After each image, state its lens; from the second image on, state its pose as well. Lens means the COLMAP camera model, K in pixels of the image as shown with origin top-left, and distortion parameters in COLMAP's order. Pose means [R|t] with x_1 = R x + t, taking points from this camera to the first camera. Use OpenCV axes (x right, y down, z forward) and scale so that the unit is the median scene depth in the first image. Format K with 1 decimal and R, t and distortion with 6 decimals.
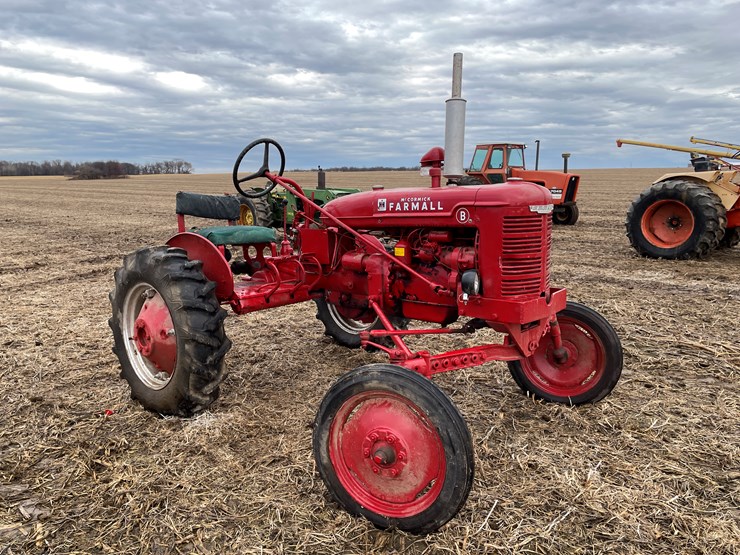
lens RADIAL K [[554.2, 0, 369.7], [0, 554.2, 273.4], [0, 0, 1]] dist [0.077918, -0.093854]
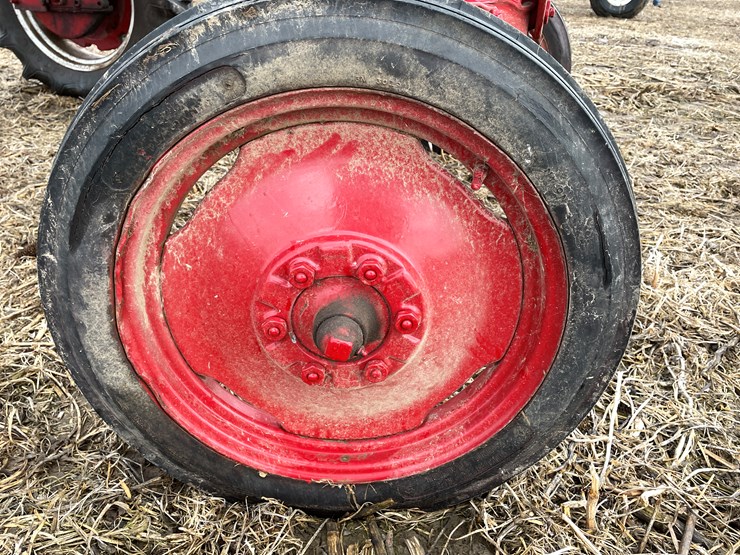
lens RADIAL K [[563.6, 0, 363.4], [0, 563.6, 268.8], [0, 0, 1]] dist [0.073574, -0.106115]
pose [[0.903100, -0.161080, 0.398074, -0.057162], [0.008632, 0.933606, 0.358197, 0.148600], [-0.429343, -0.320052, 0.844530, 0.579252]]
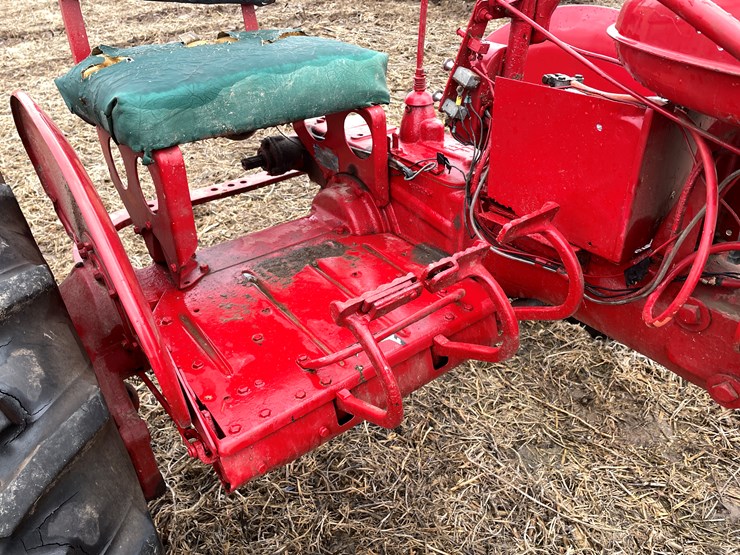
lens RADIAL K [[556.7, 0, 372.9], [0, 556.7, 267.4], [0, 0, 1]] dist [0.088703, -0.118848]
pose [[0.981774, 0.092946, -0.165774, -0.159290], [-0.016357, 0.910340, 0.413538, -0.129899], [0.189347, -0.403289, 0.895269, 0.939203]]
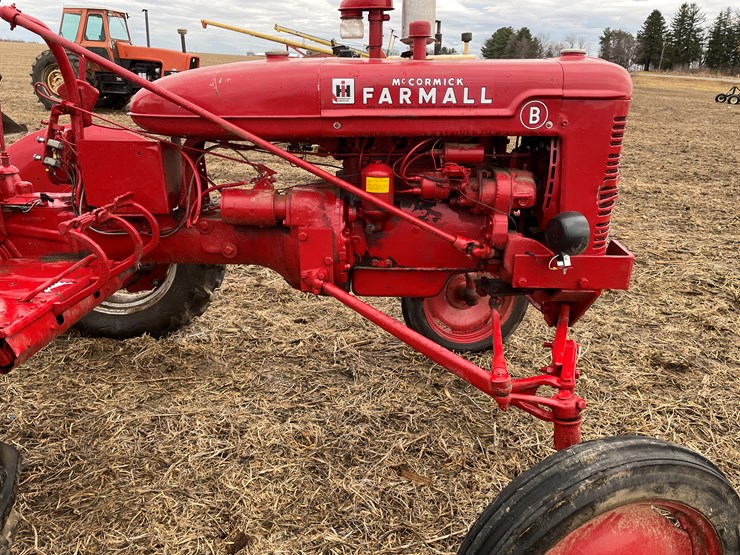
lens RADIAL K [[554.2, 0, 369.7], [0, 554.2, 273.4], [0, 0, 1]] dist [0.077918, -0.093854]
pose [[0.757026, -0.184730, 0.626727, -0.311078], [0.060376, 0.974874, 0.214418, -0.073191], [-0.650589, -0.124481, 0.749158, 0.613803]]
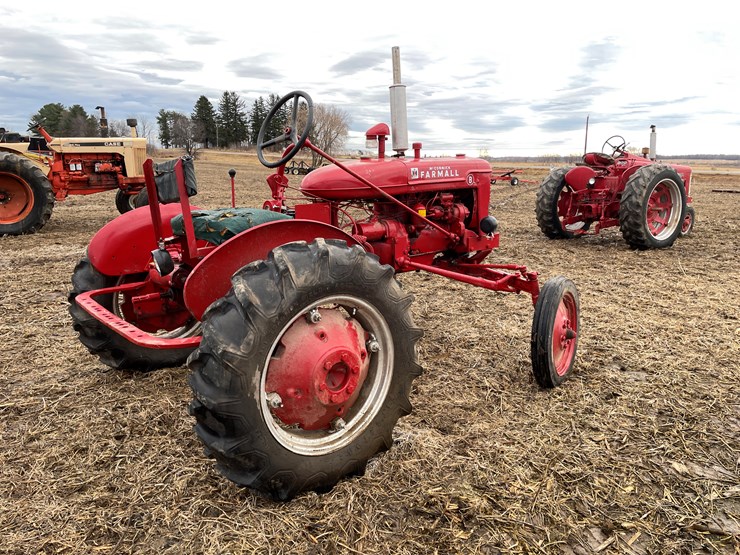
lens RADIAL K [[554.2, 0, 369.7], [0, 554.2, 273.4], [0, 0, 1]] dist [0.077918, -0.093854]
pose [[0.147895, -0.181652, 0.972178, -1.162288], [0.137585, 0.977208, 0.161661, -0.124105], [-0.979386, 0.109848, 0.169517, 0.952786]]
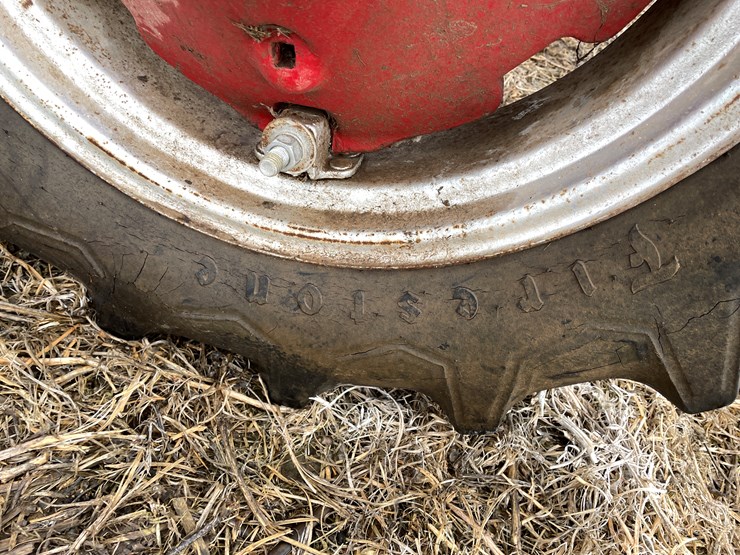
lens RADIAL K [[554.2, 0, 369.7], [0, 554.2, 273.4], [0, 0, 1]] dist [0.077918, -0.093854]
pose [[0.856823, -0.089169, 0.507842, -0.489488], [-0.249628, 0.790068, 0.559892, 0.149719], [-0.451154, -0.606500, 0.654689, 1.026799]]
